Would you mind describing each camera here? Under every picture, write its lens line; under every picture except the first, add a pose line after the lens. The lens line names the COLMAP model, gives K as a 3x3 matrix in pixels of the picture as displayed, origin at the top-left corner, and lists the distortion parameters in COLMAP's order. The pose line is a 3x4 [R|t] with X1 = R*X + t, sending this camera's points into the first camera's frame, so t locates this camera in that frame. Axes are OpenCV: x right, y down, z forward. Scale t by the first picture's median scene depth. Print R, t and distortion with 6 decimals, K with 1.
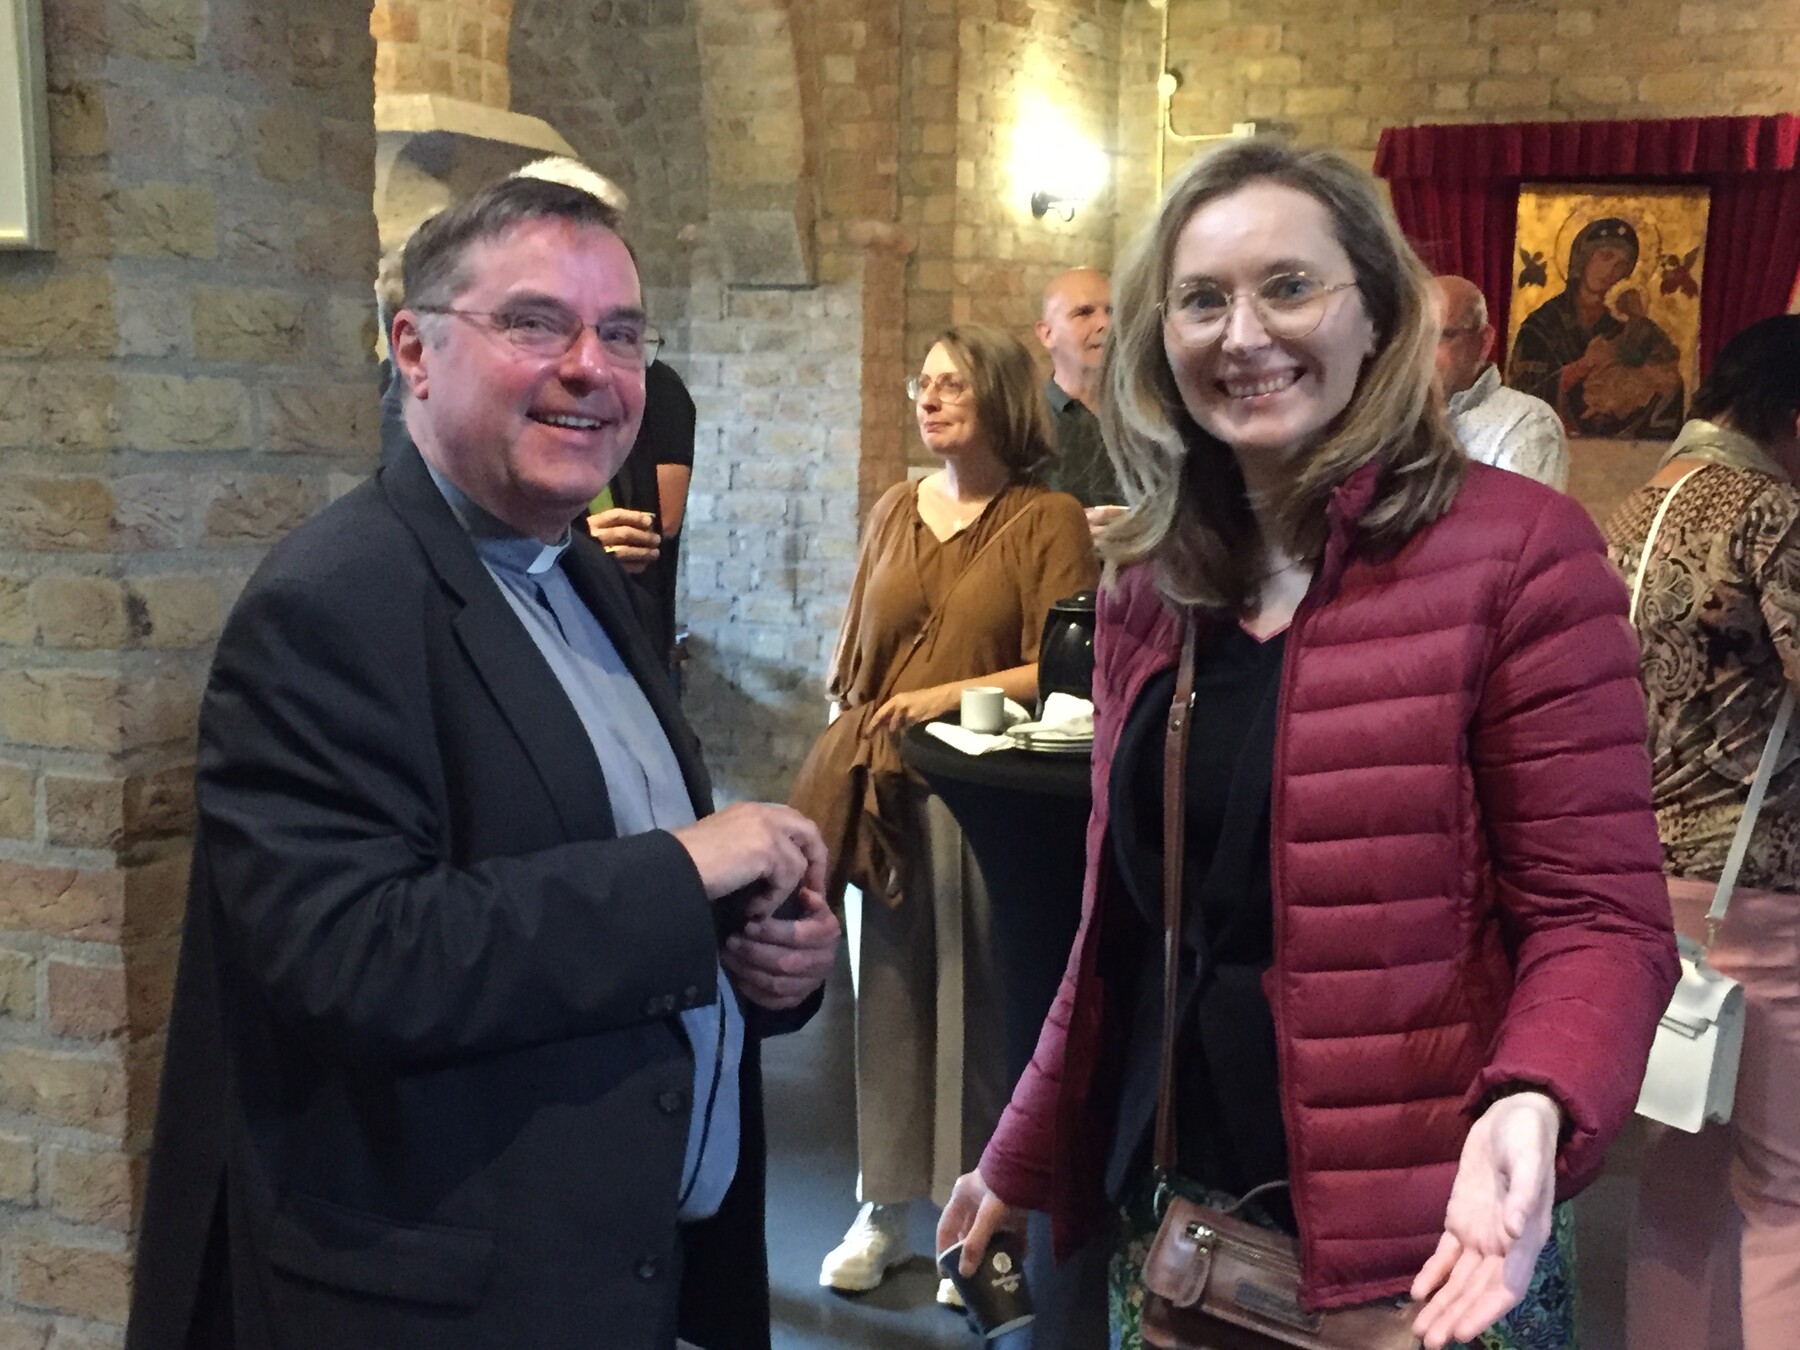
lens RADIAL K [[2574.5, 0, 900.0], [0, 2574.5, 675.0], [0, 0, 1]] dist [0.089639, -0.009896]
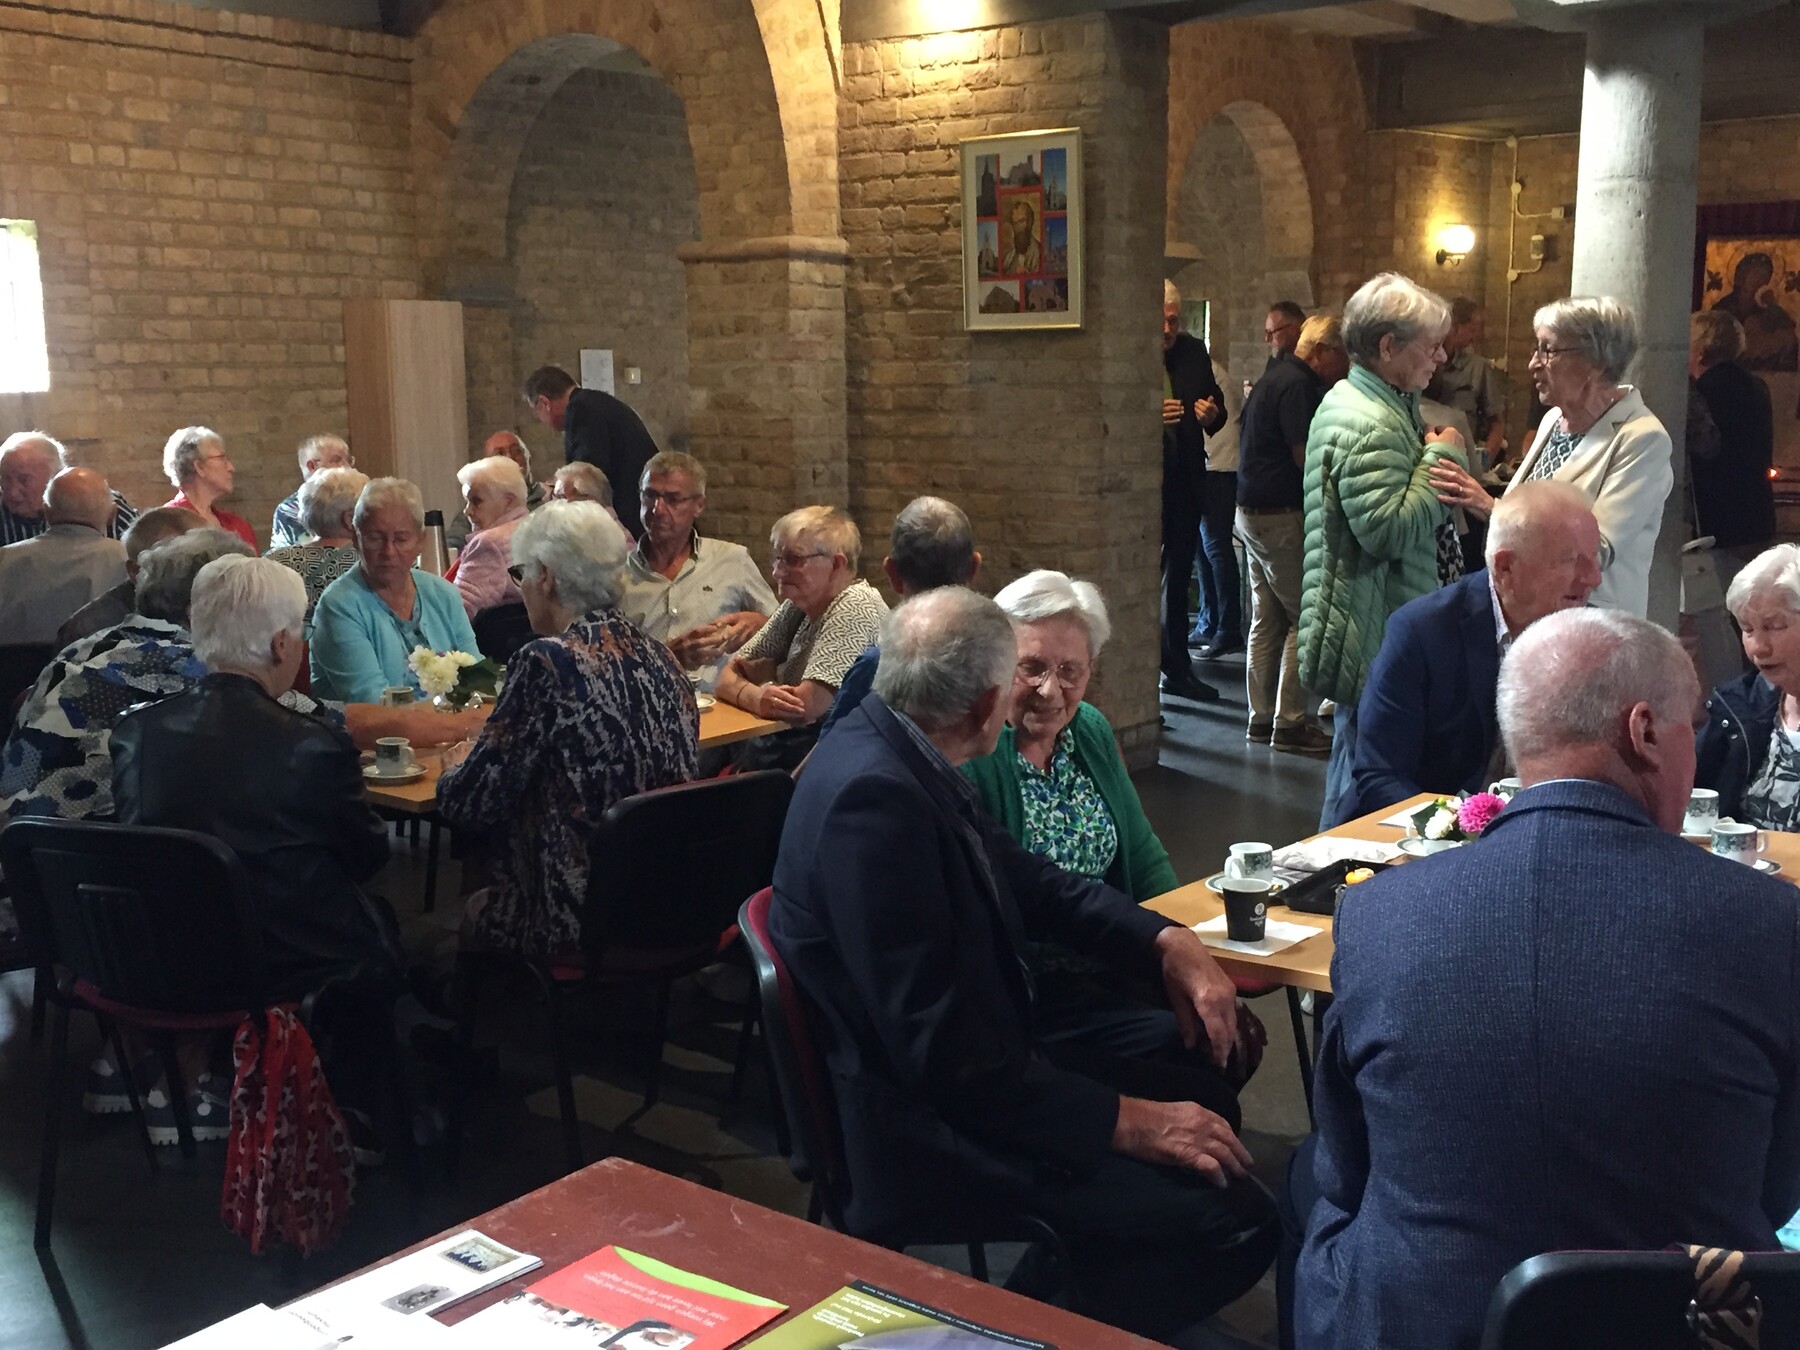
lens RADIAL K [[2016.5, 0, 900.0], [0, 2016.5, 675.0], [0, 0, 1]] dist [0.057273, -0.020743]
pose [[0.968590, 0.009610, -0.248476, 0.044599], [0.001181, 0.999064, 0.043243, 0.065457], [0.248659, -0.042178, 0.967672, -0.602687]]
